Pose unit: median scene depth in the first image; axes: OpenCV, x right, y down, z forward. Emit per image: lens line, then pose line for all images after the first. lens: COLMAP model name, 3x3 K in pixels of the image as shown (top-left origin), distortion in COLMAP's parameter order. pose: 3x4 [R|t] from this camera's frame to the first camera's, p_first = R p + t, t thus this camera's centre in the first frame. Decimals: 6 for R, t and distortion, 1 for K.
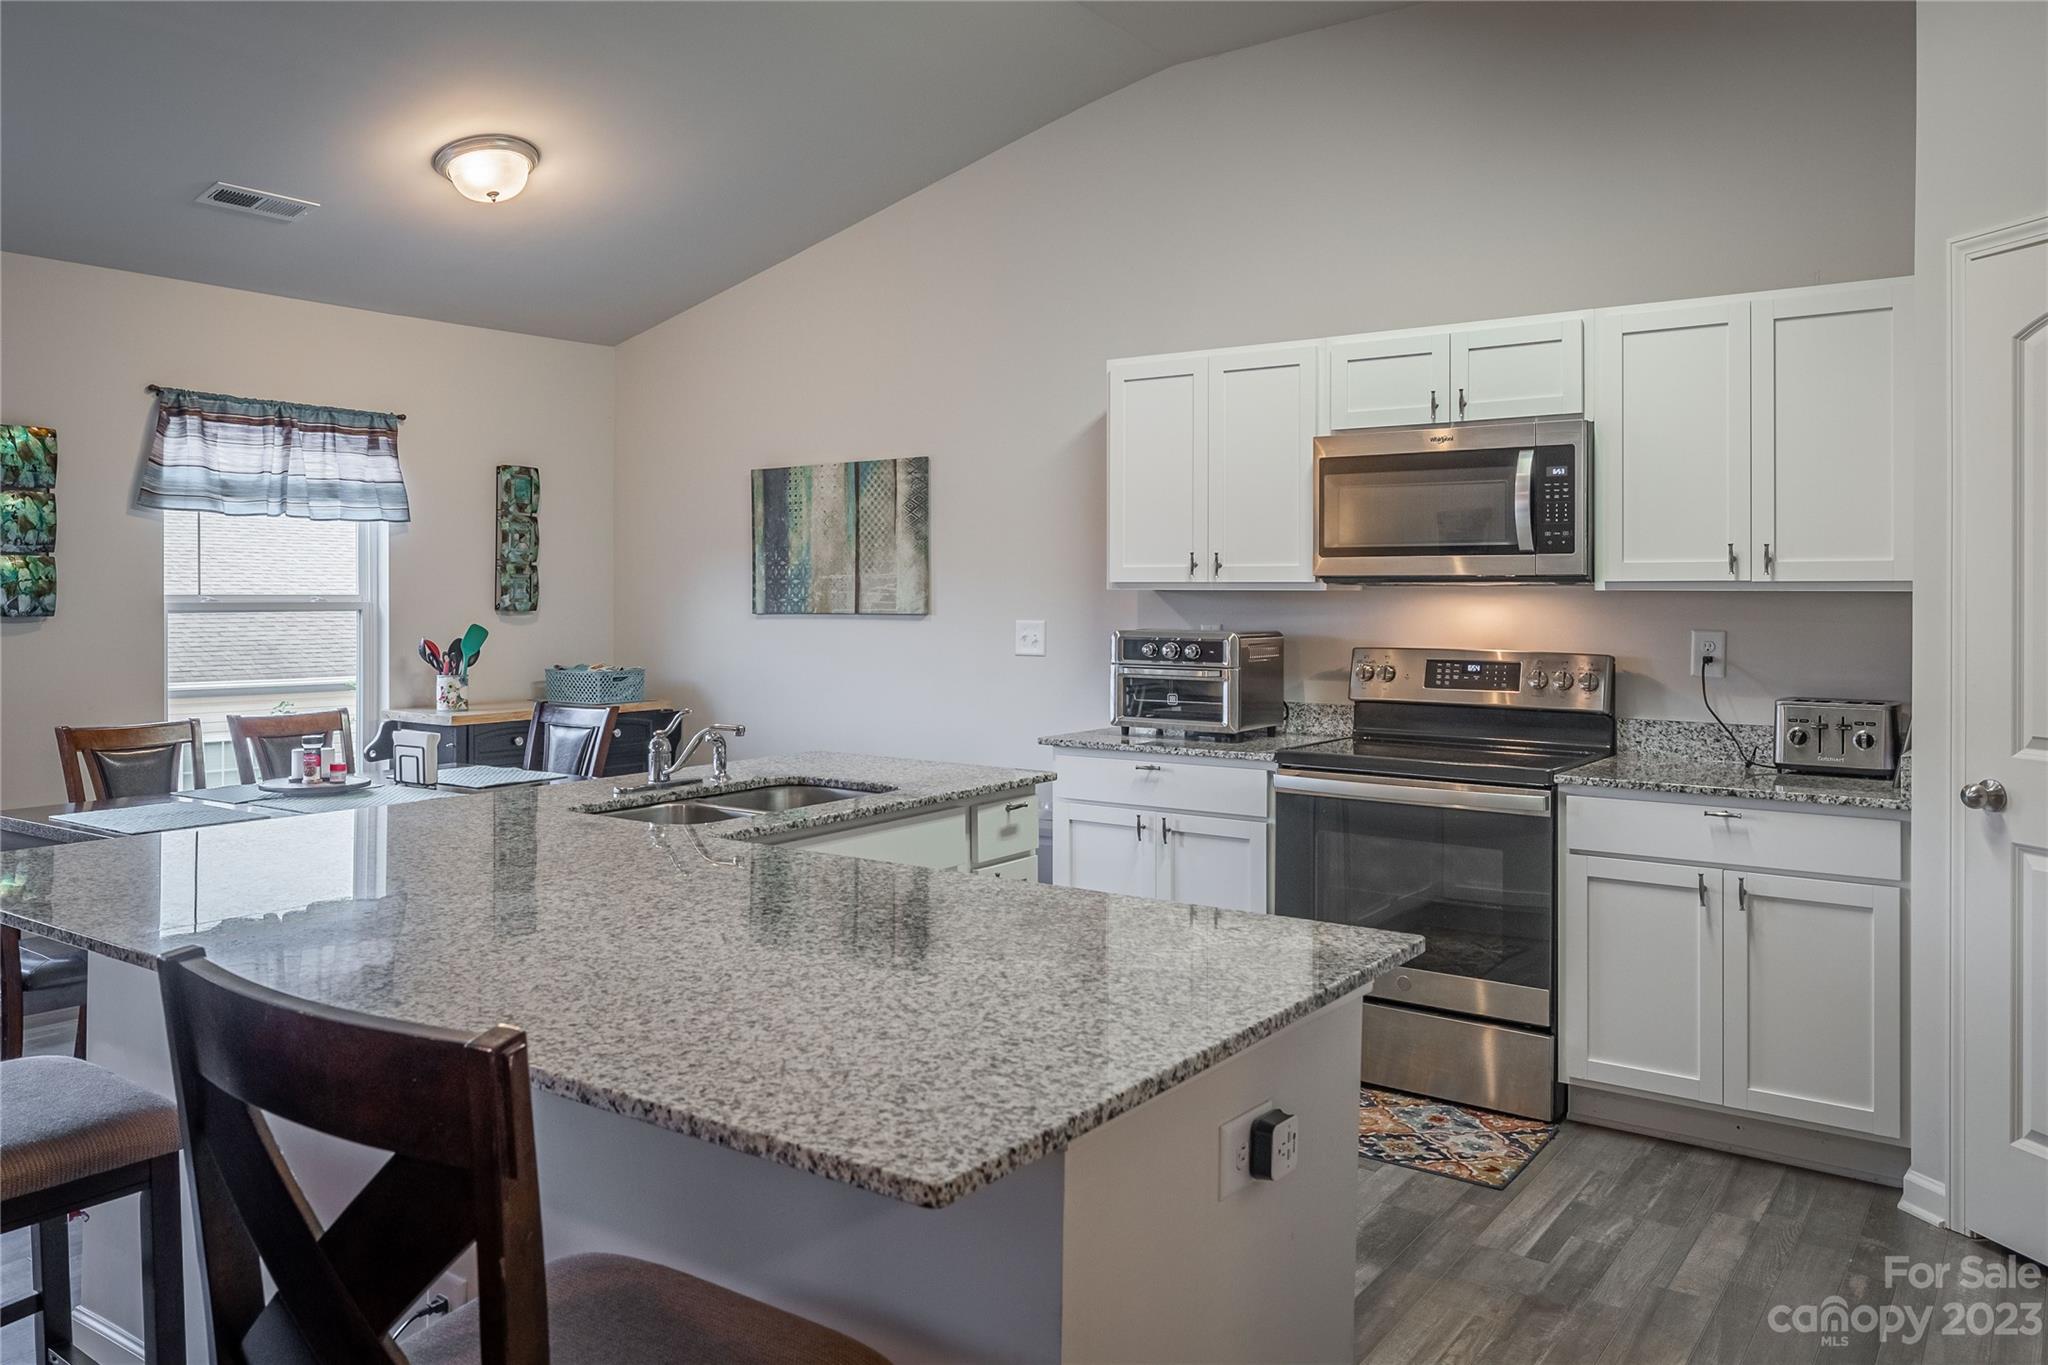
lens RADIAL K [[1518.3, 0, 921.0], [0, 1518.3, 595.1], [0, 0, 1]] dist [-0.002156, 0.003020]
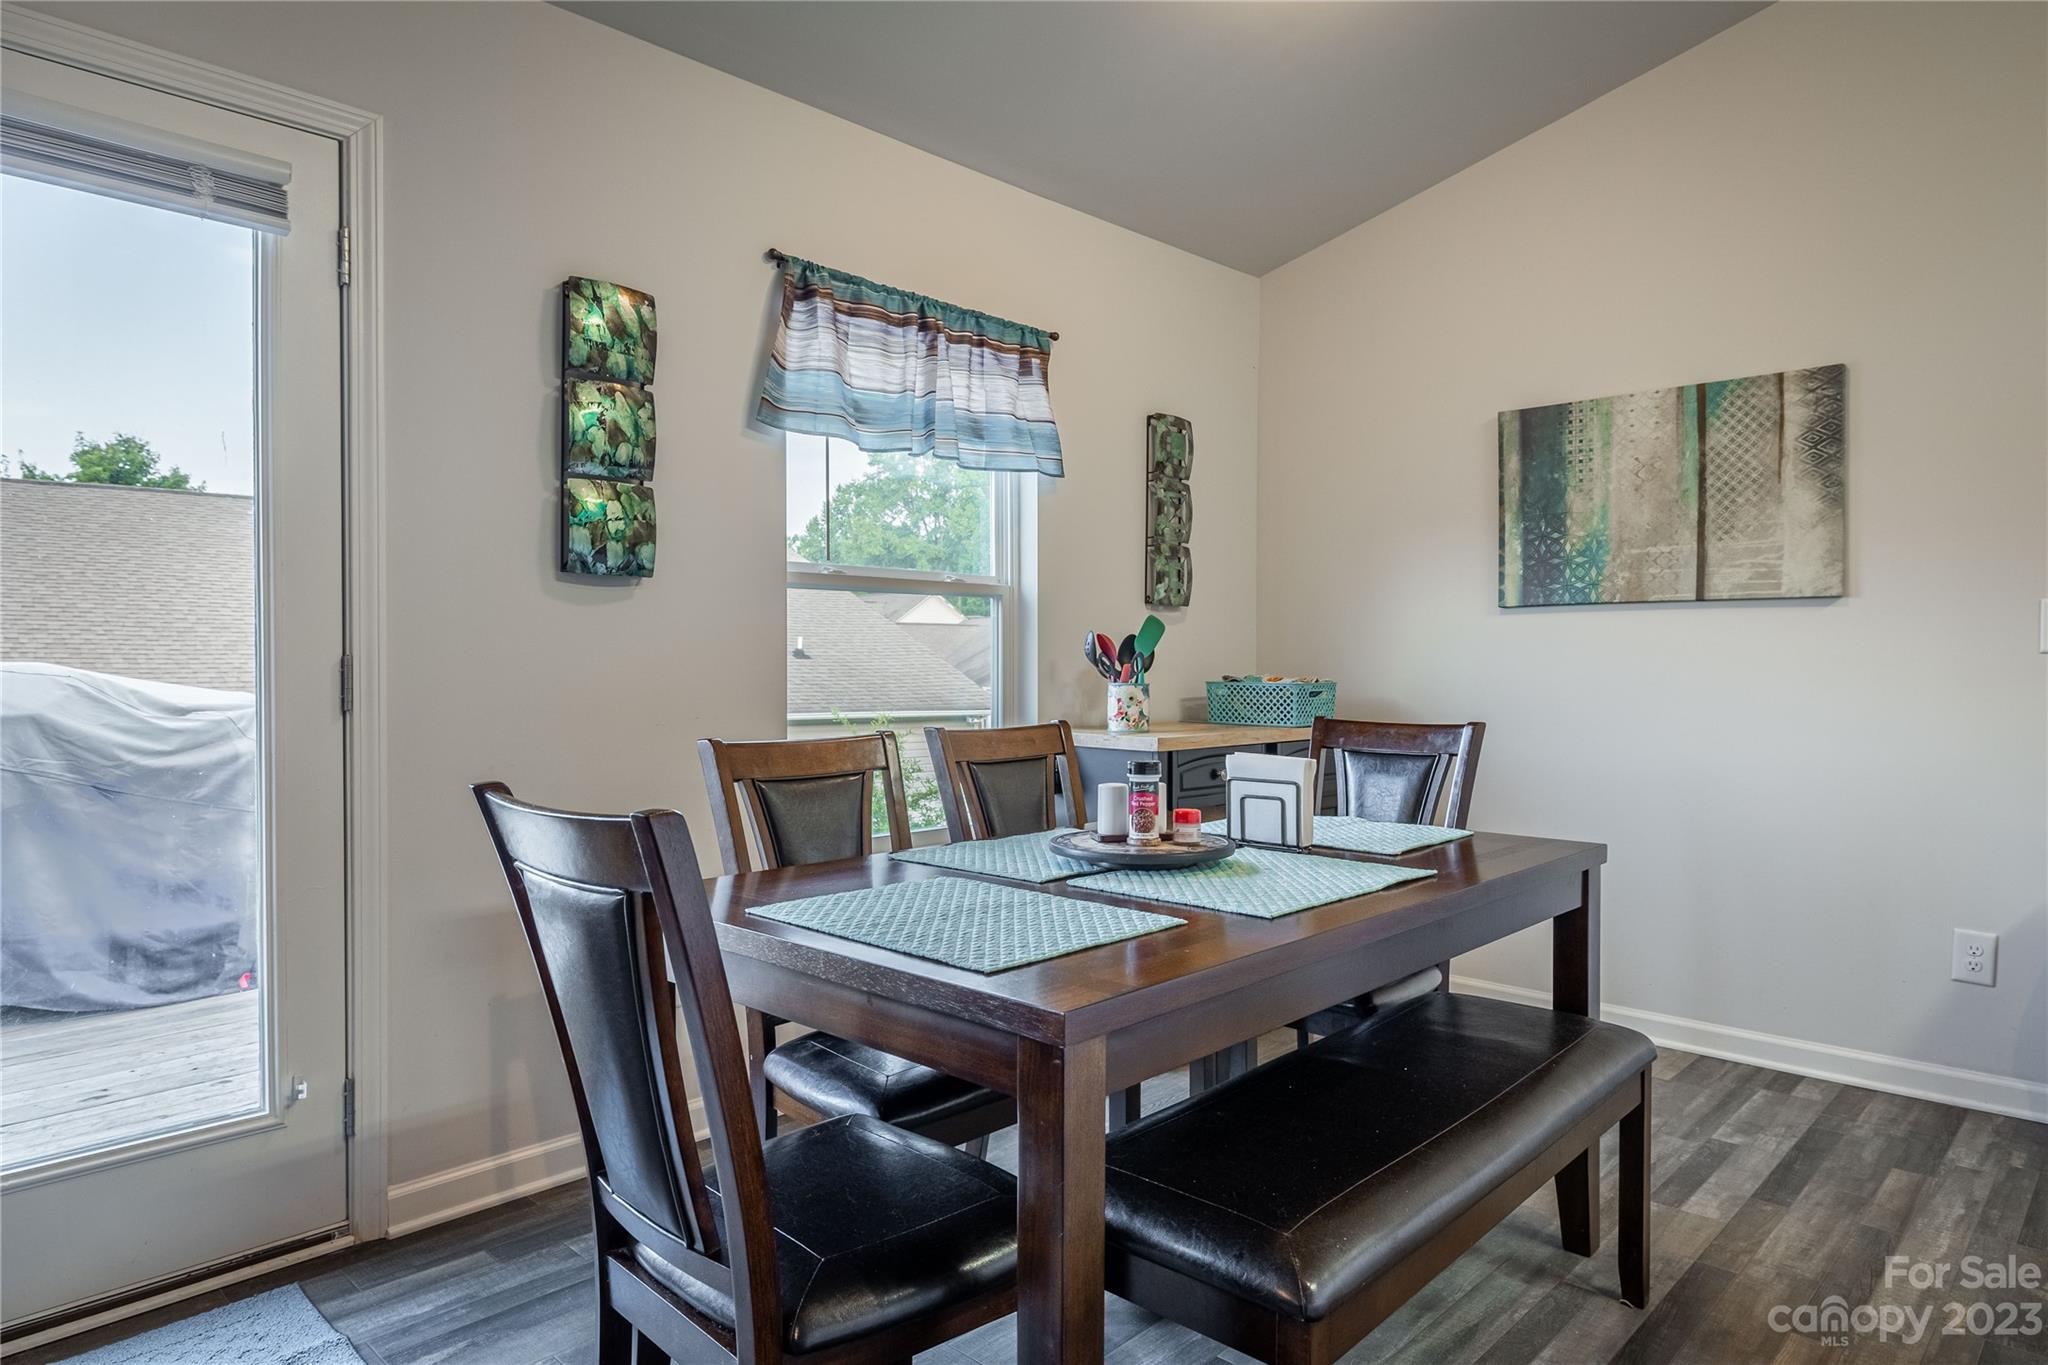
lens RADIAL K [[1235.0, 0, 1029.1], [0, 1235.0, 674.6], [0, 0, 1]] dist [-0.000565, -0.000005]
pose [[0.994414, 0.004942, -0.105430, -0.326714], [-0.003707, 0.999922, 0.011914, 0.046122], [0.105481, -0.011456, 0.994355, 0.447532]]
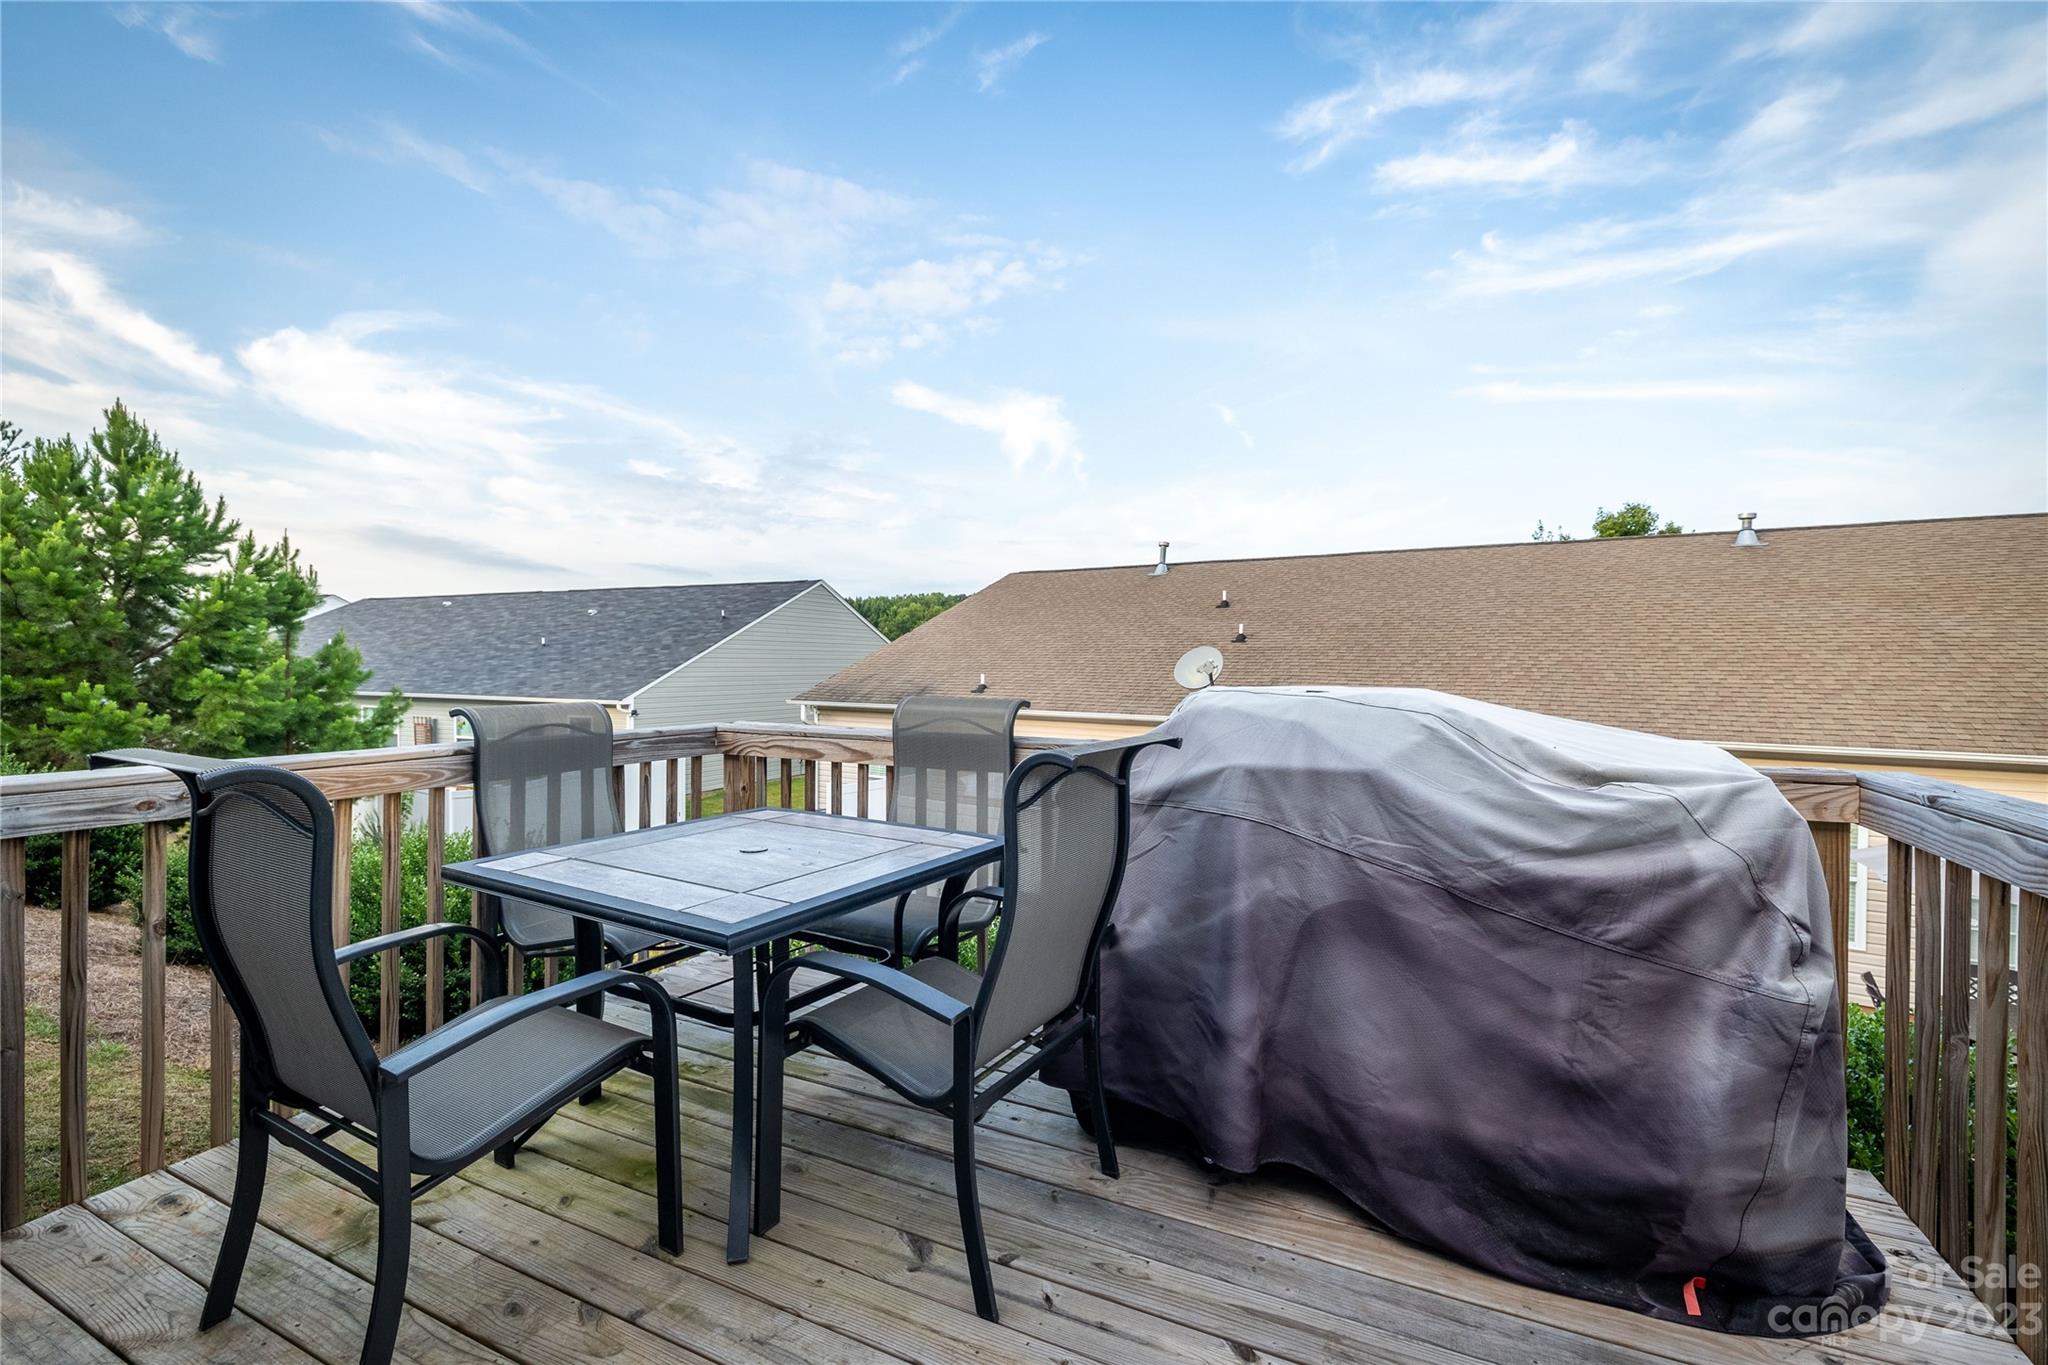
lens RADIAL K [[864.7, 0, 1021.5], [0, 864.7, 674.9], [0, 0, 1]] dist [0.000151, -0.000165]
pose [[0.213255, 0.016066, -0.976864, -0.677626], [-0.010701, 0.999843, 0.014108, 0.039226], [0.976938, 0.007445, 0.213394, 0.895799]]
